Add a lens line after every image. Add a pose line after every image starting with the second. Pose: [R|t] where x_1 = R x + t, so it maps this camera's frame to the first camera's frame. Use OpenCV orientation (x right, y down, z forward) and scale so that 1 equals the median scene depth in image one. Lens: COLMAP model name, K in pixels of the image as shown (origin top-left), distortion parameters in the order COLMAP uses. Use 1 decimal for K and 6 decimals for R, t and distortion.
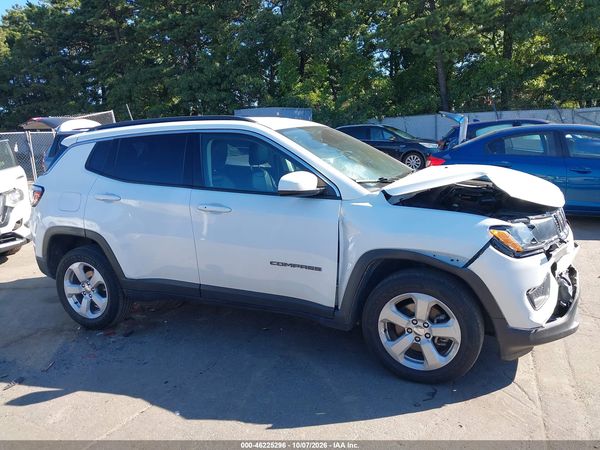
lens RADIAL K [[477.6, 0, 300.0], [0, 477.6, 225.0], [0, 0, 1]] dist [0.000904, -0.000136]
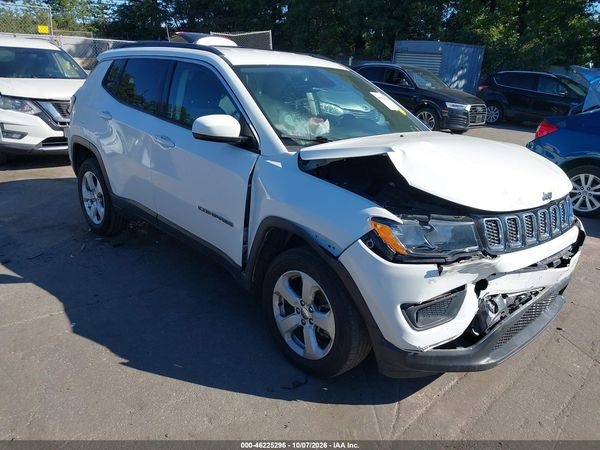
lens RADIAL K [[479.3, 0, 291.1], [0, 479.3, 224.7], [0, 0, 1]] dist [0.036838, -0.004945]
pose [[0.921605, 0.213961, -0.323829, 0.472227], [-0.169432, 0.972418, 0.160302, -0.080006], [0.349196, -0.092868, 0.932437, 0.163431]]
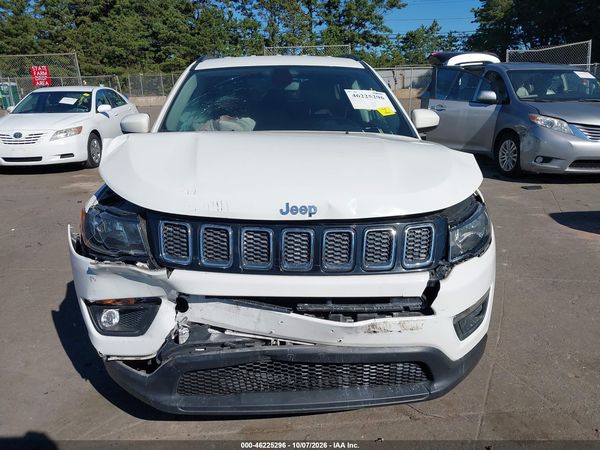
lens RADIAL K [[477.6, 0, 300.0], [0, 477.6, 225.0], [0, 0, 1]] dist [0.000904, -0.000136]
pose [[0.468808, 0.292637, -0.833416, 1.084119], [-0.181313, 0.955315, 0.233449, -0.186050], [0.864491, 0.041667, 0.500919, 0.804923]]
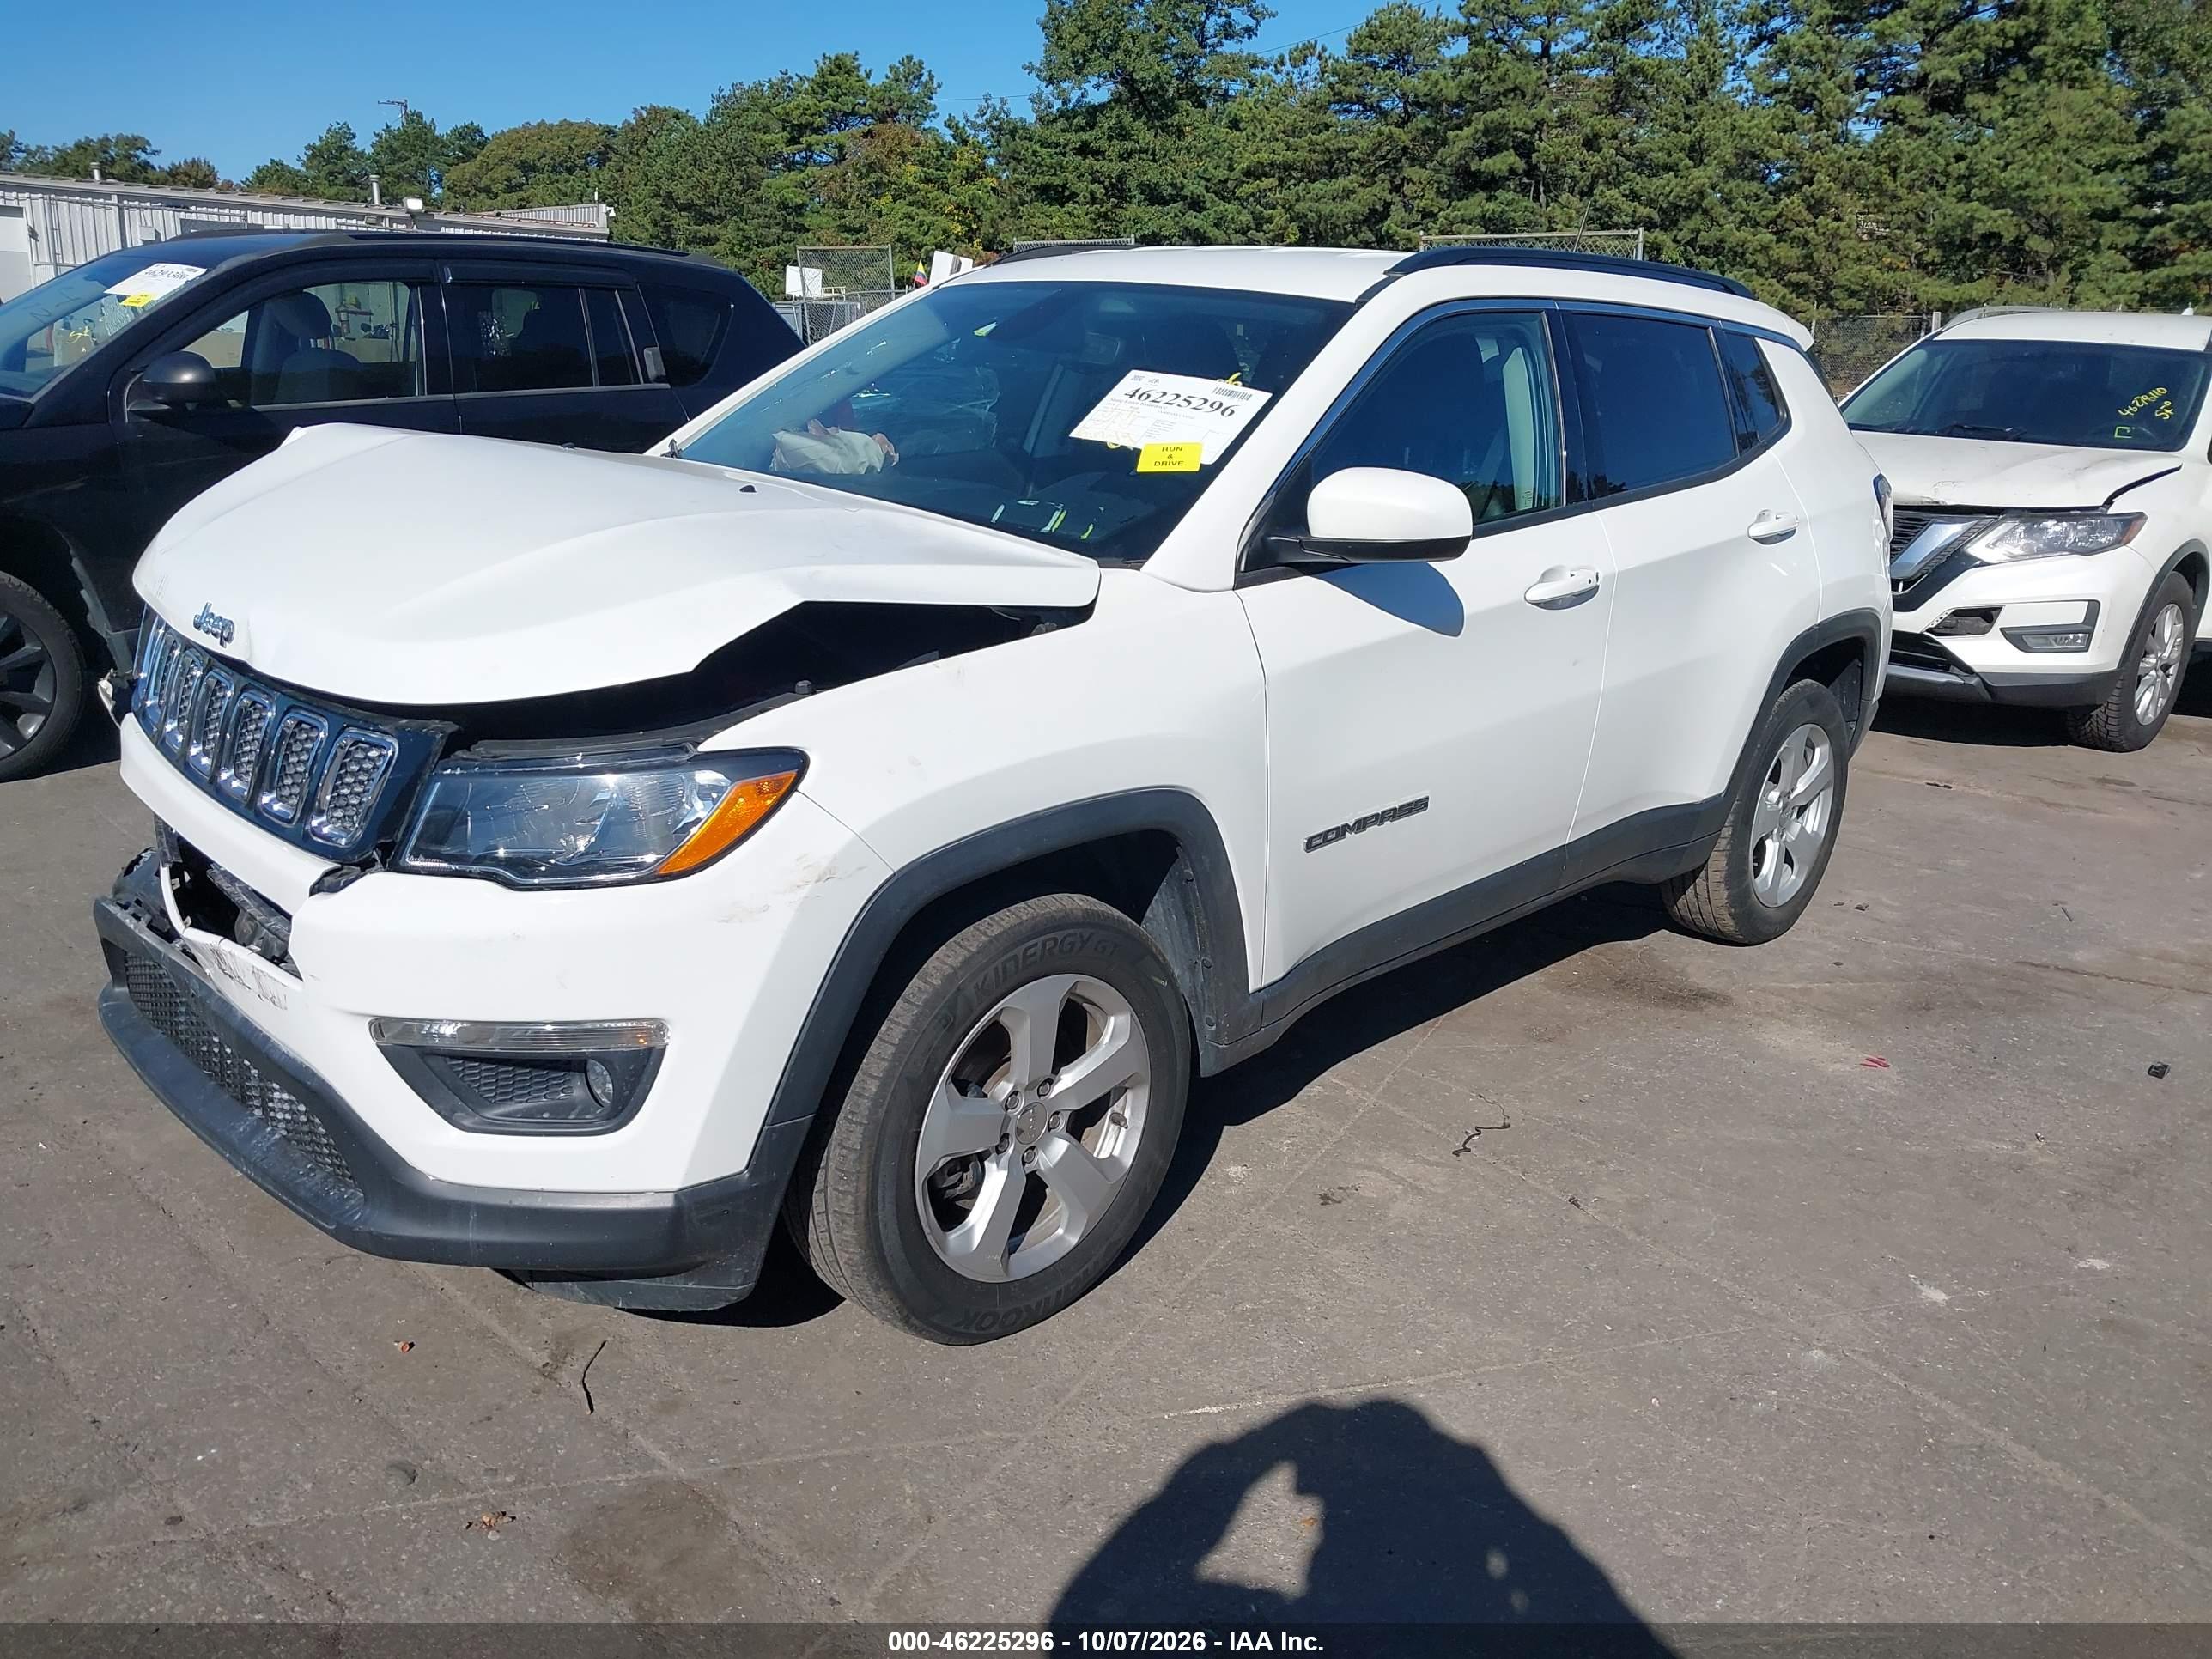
lens RADIAL K [[1760.7, 0, 1106.0], [0, 1760.7, 829.5], [0, 0, 1]] dist [0.000904, -0.000136]
pose [[-0.358660, 0.295857, -0.885342, 1.238573], [-0.201843, 0.901427, 0.383001, -0.397844], [0.911385, 0.316067, -0.263589, 1.747310]]
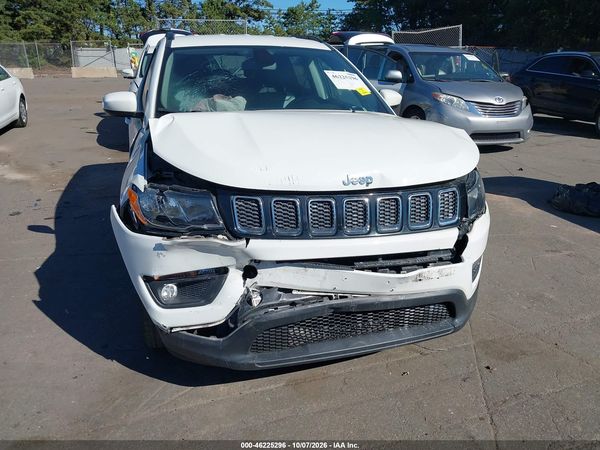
lens RADIAL K [[477.6, 0, 300.0], [0, 477.6, 225.0], [0, 0, 1]] dist [0.000904, -0.000136]
pose [[0.668598, 0.298522, -0.681074, 1.015018], [-0.186236, 0.953916, 0.235287, -0.151031], [0.719926, -0.030472, 0.693382, 0.569410]]
